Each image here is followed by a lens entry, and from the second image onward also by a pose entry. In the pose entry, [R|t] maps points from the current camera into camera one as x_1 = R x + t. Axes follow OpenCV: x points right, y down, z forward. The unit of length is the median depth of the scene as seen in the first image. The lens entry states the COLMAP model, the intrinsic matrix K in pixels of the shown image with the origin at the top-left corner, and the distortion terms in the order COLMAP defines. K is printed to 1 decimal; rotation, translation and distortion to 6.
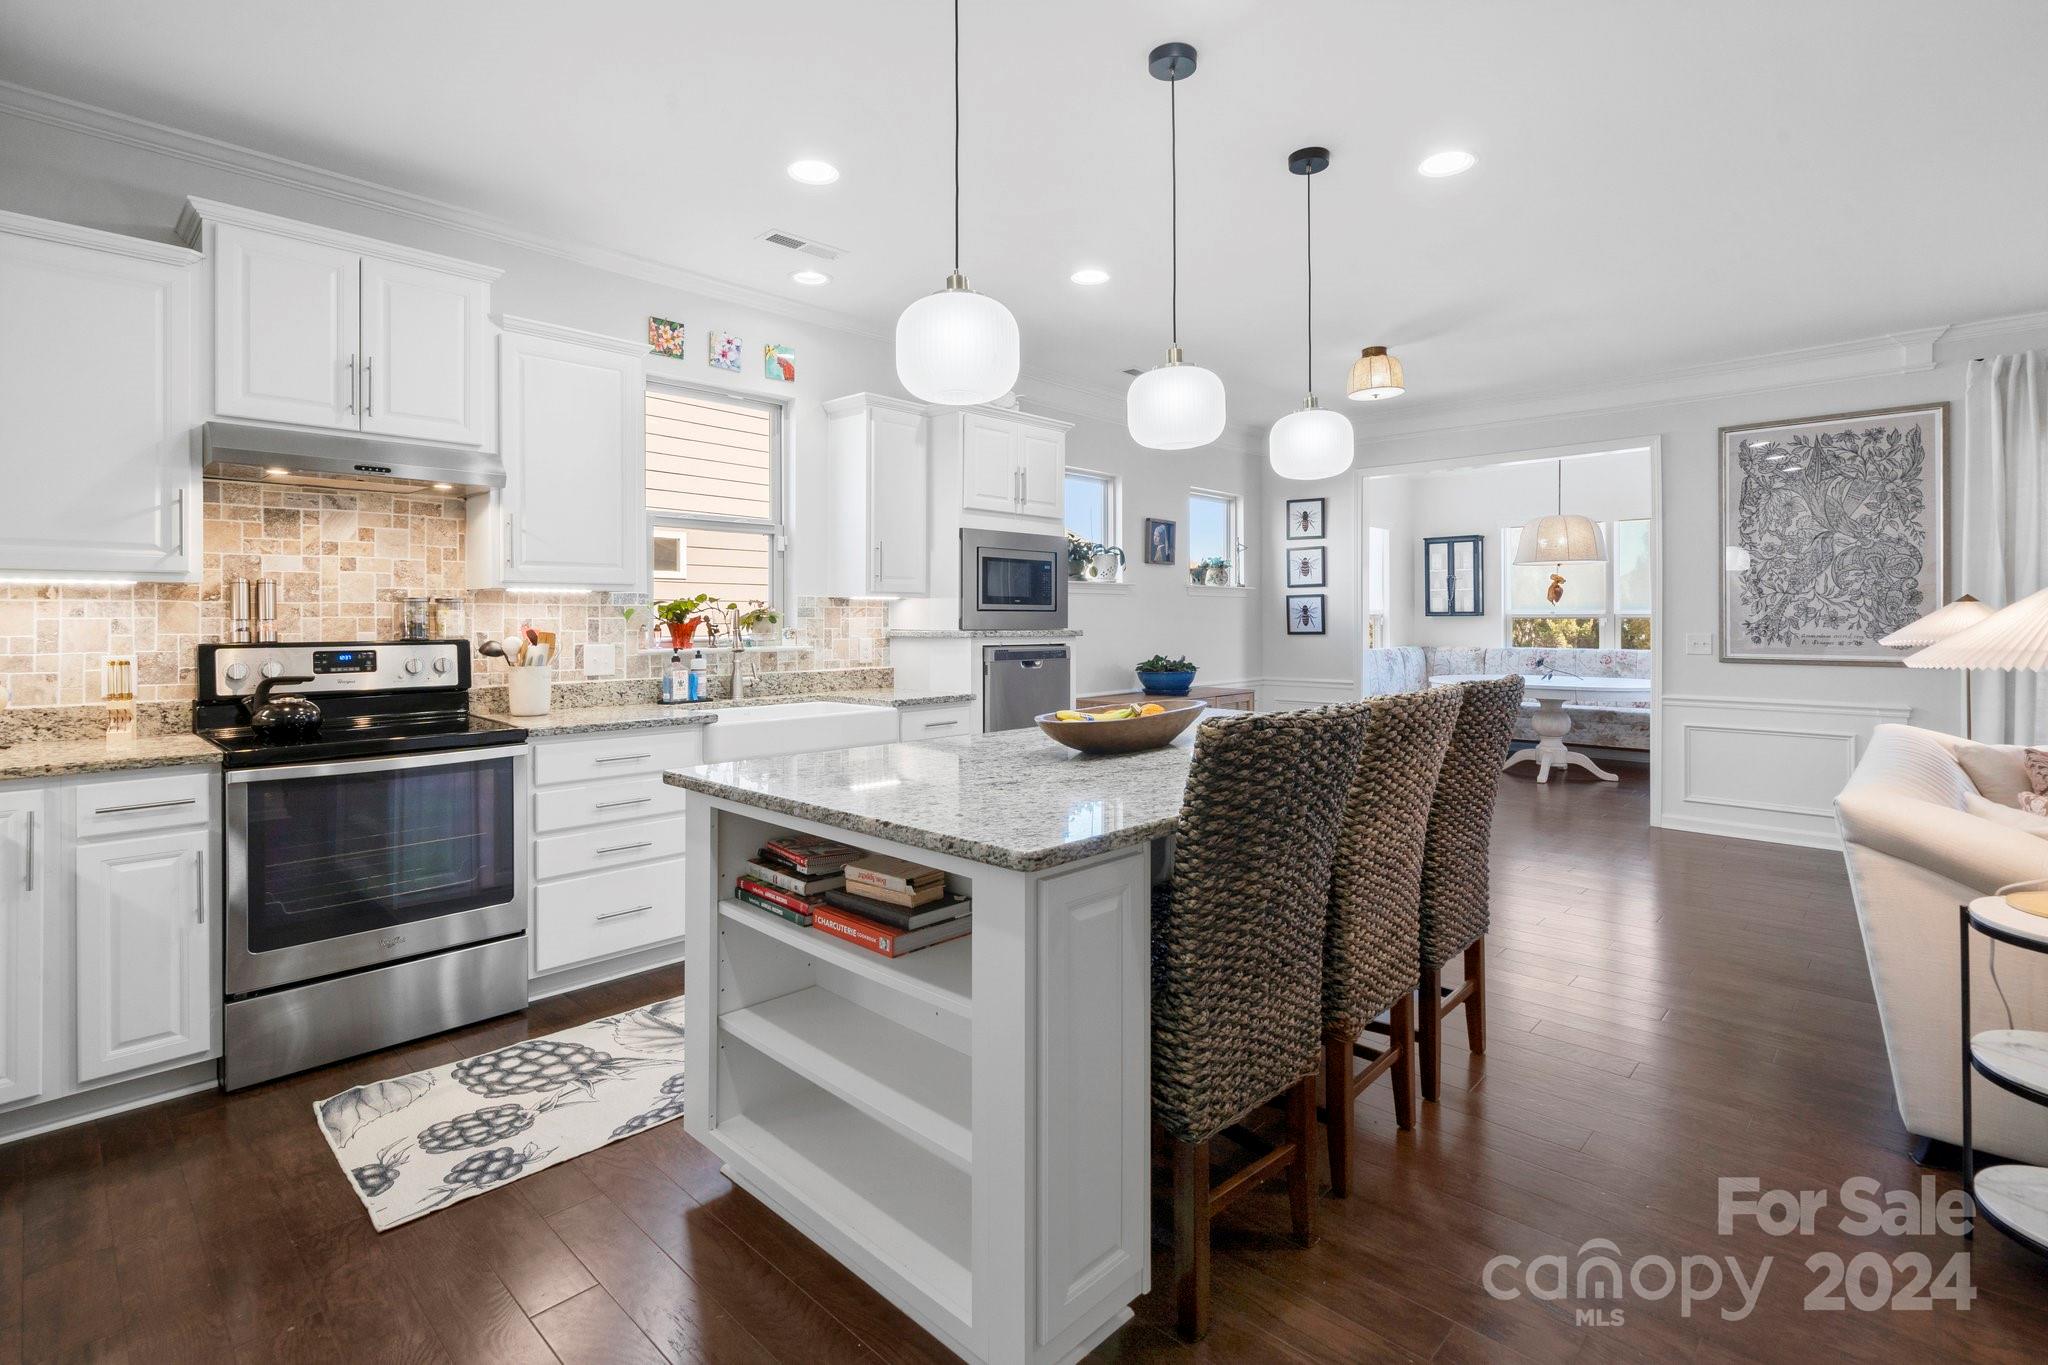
lens RADIAL K [[950.7, 0, 1014.4], [0, 950.7, 615.2], [0, 0, 1]] dist [-0.005943, 0.004048]
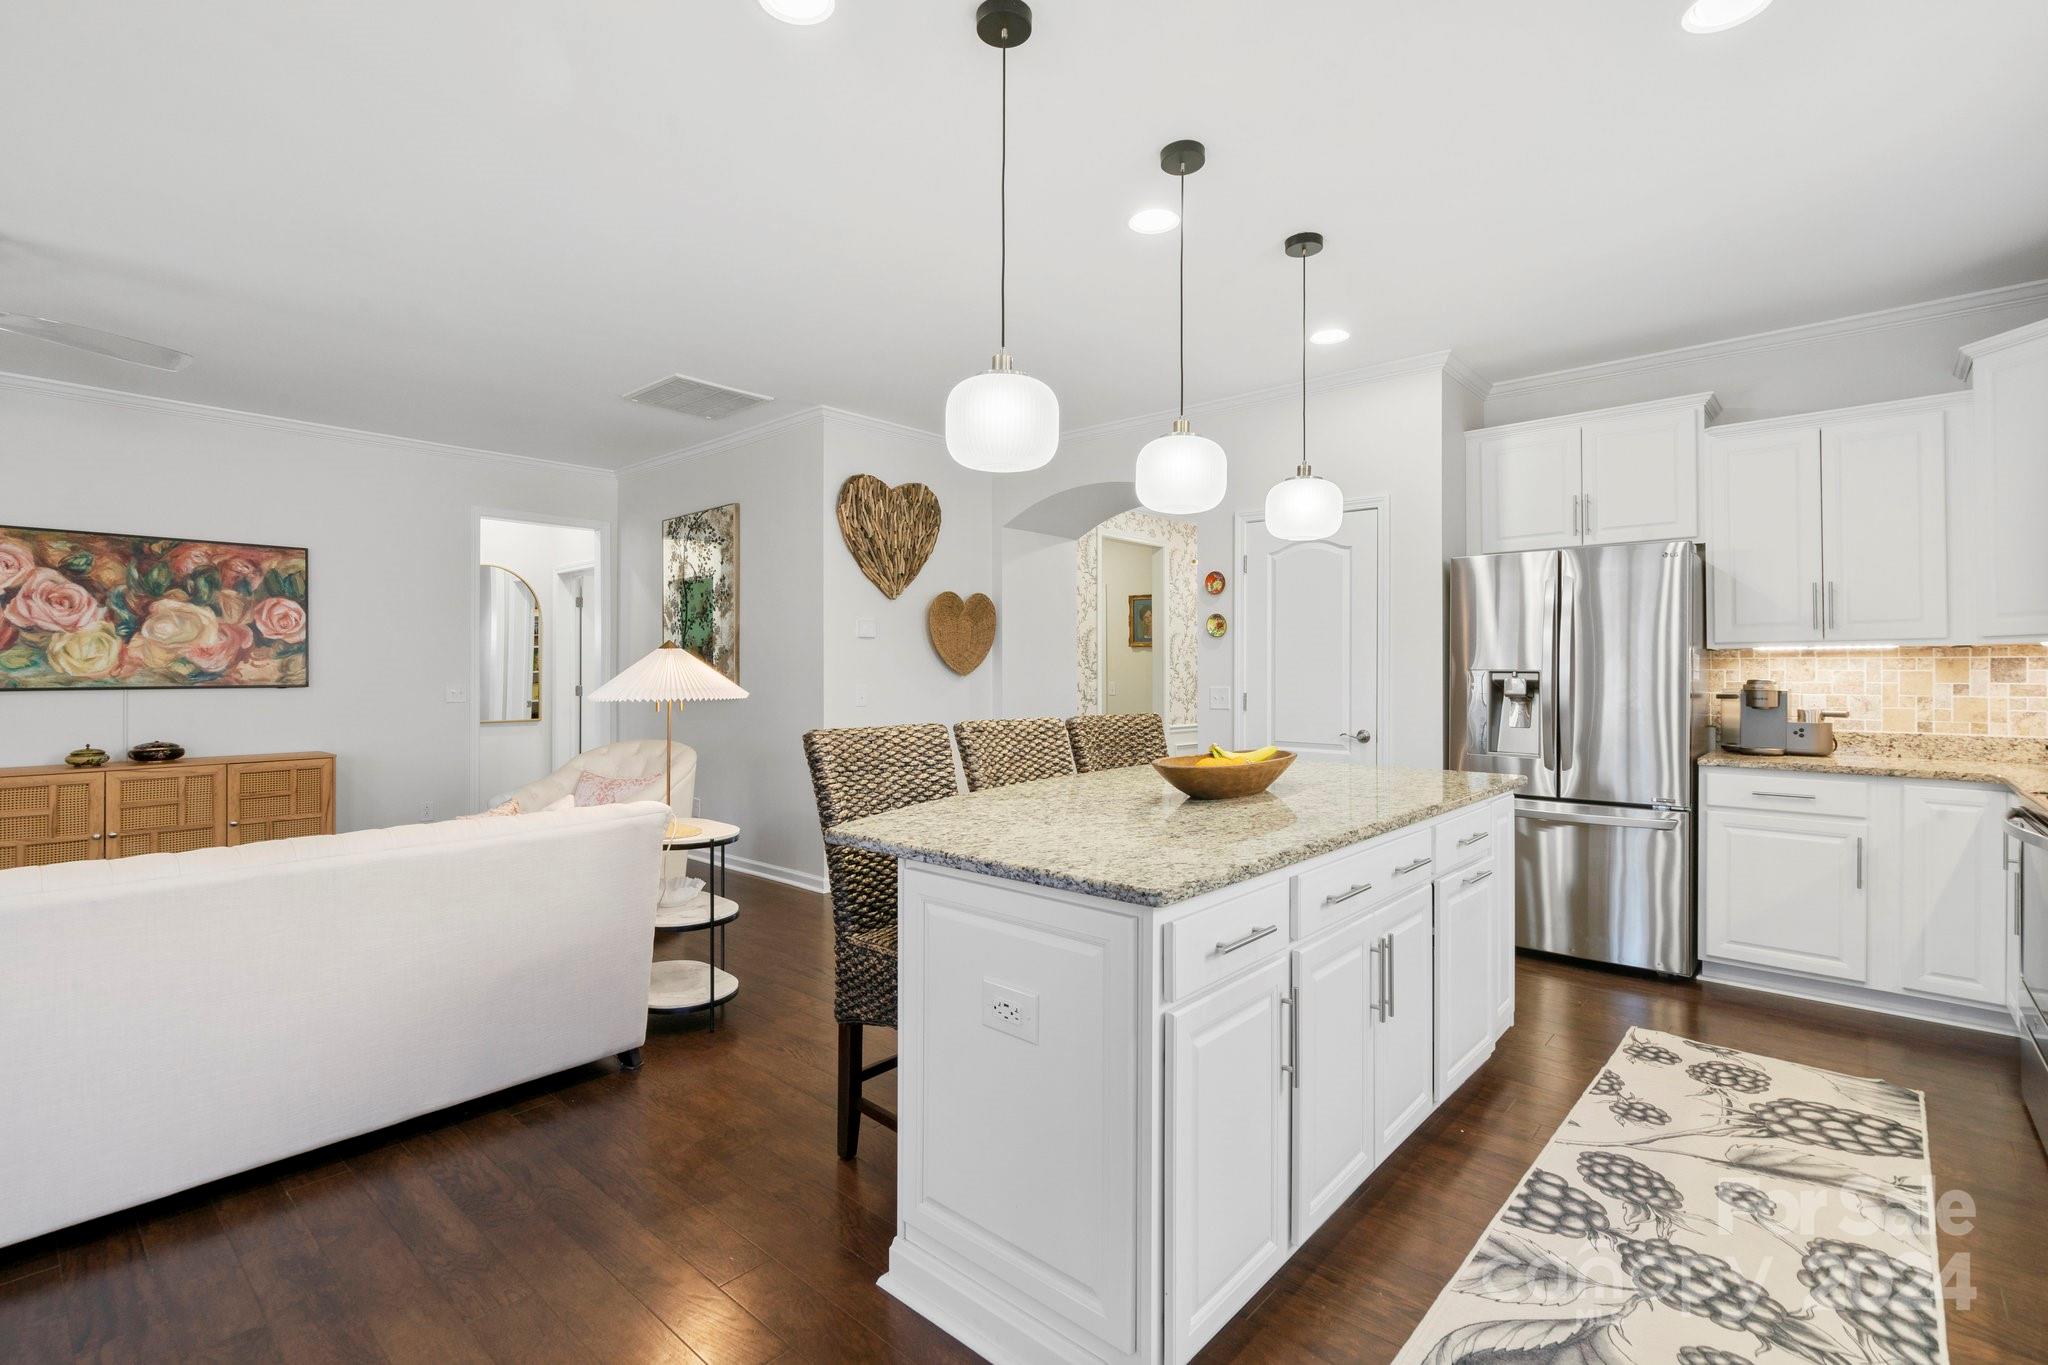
lens RADIAL K [[950.7, 0, 1012.1], [0, 950.7, 663.0], [0, 0, 1]] dist [-0.005943, 0.004048]
pose [[-0.999289, -0.001977, -0.037645, 0.226992], [-0.001477, 0.999910, -0.013320, 0.005860], [0.037668, -0.013255, -0.999202, 1.169387]]
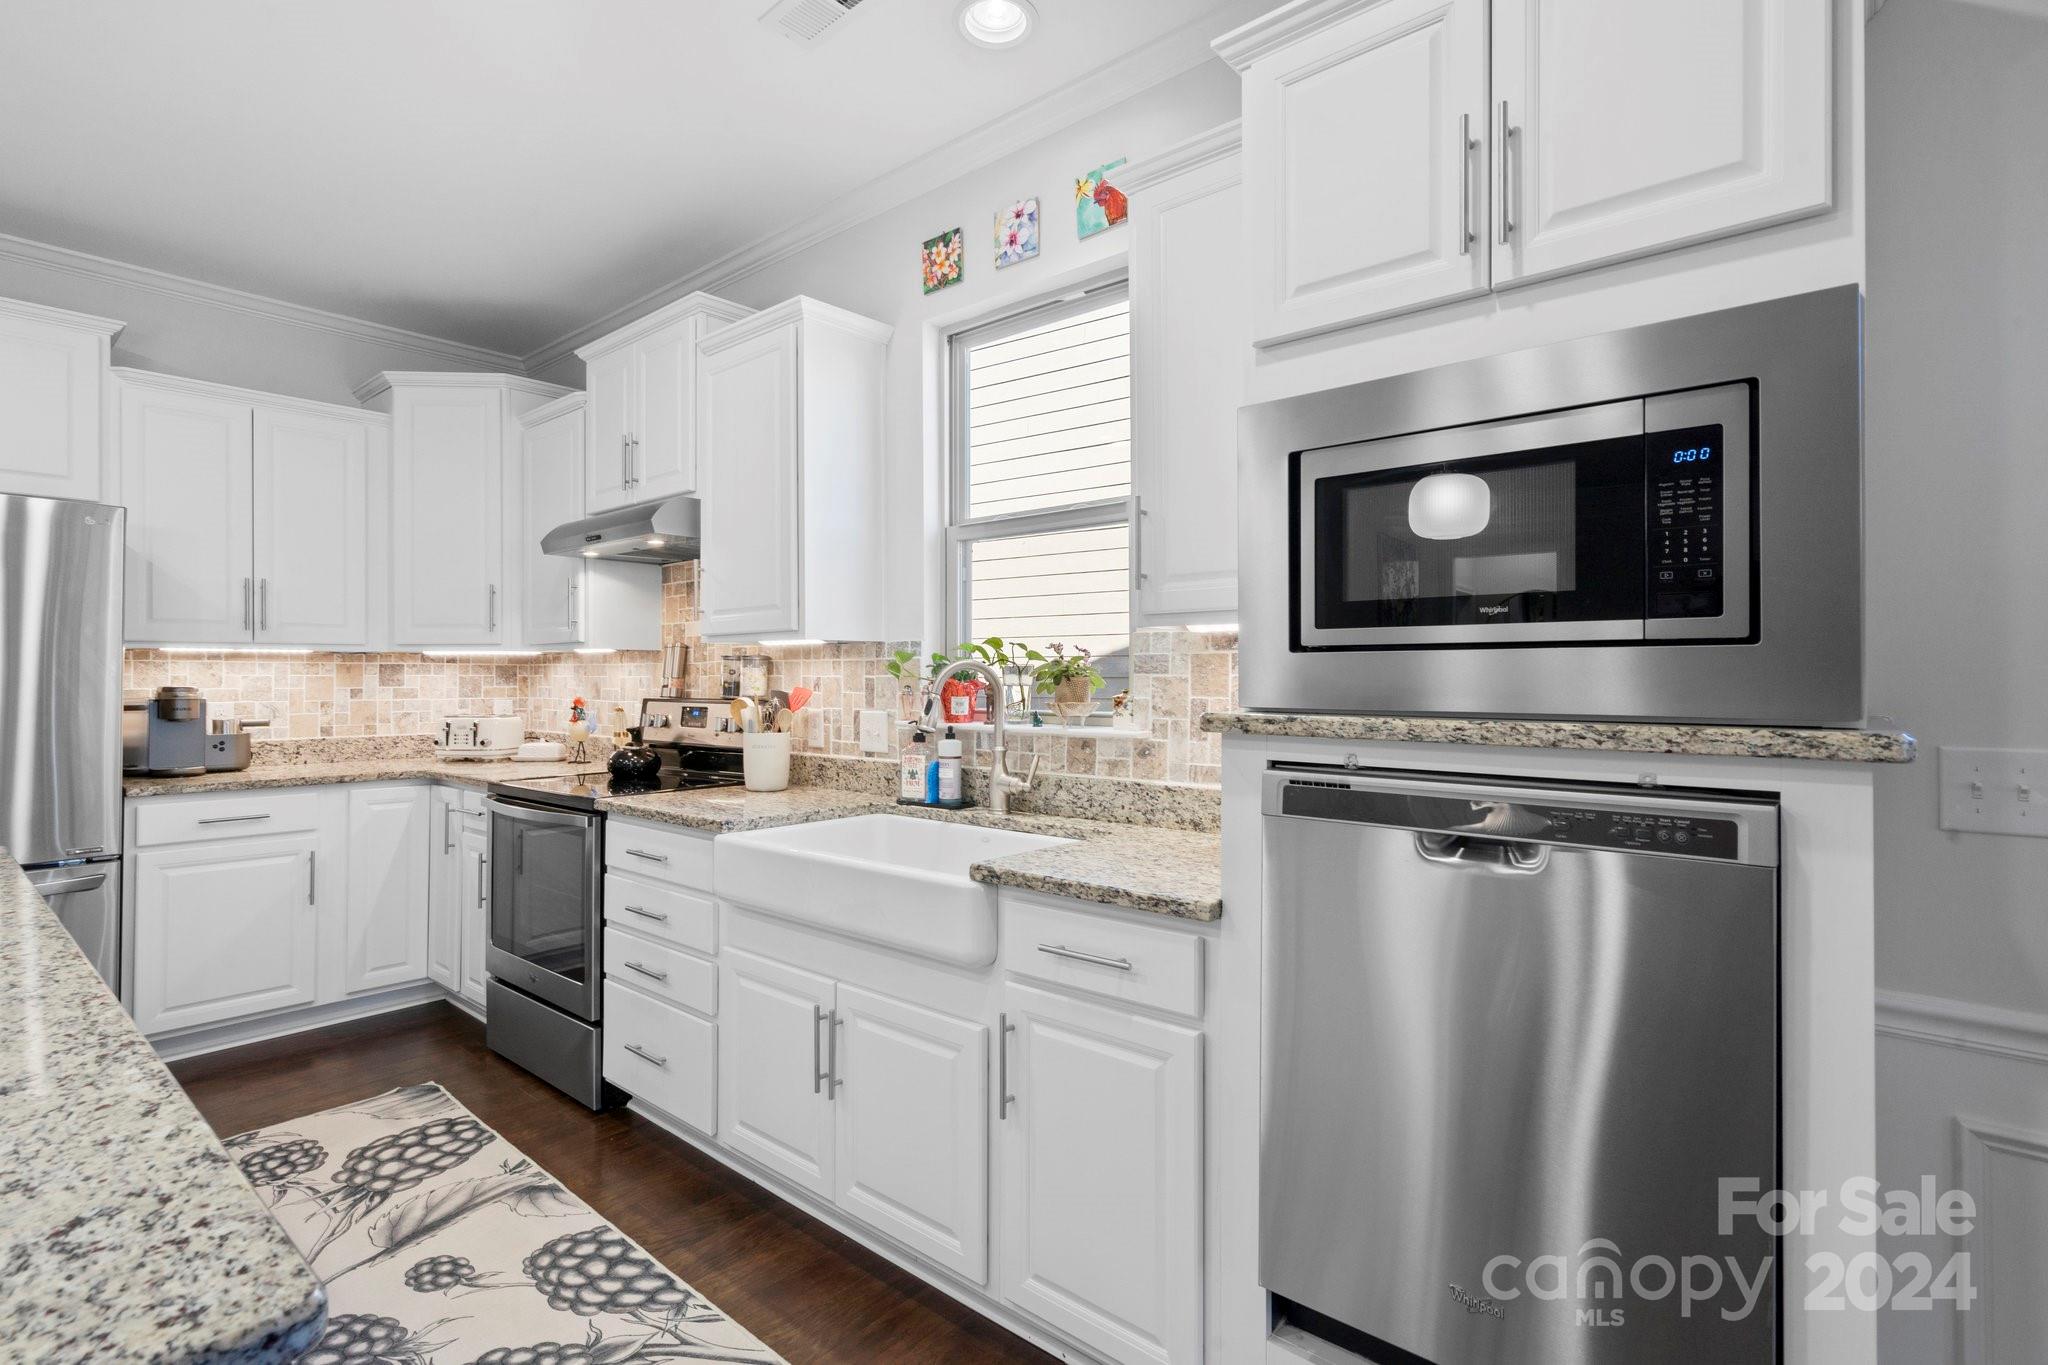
lens RADIAL K [[950.7, 0, 1015.6], [0, 950.7, 674.0], [0, 0, 1]] dist [-0.005943, 0.004048]
pose [[0.066654, -0.003366, -0.997770, 0.282471], [0.003533, 0.999989, -0.003138, 0.003371], [0.997770, -0.003316, 0.066665, 0.916380]]
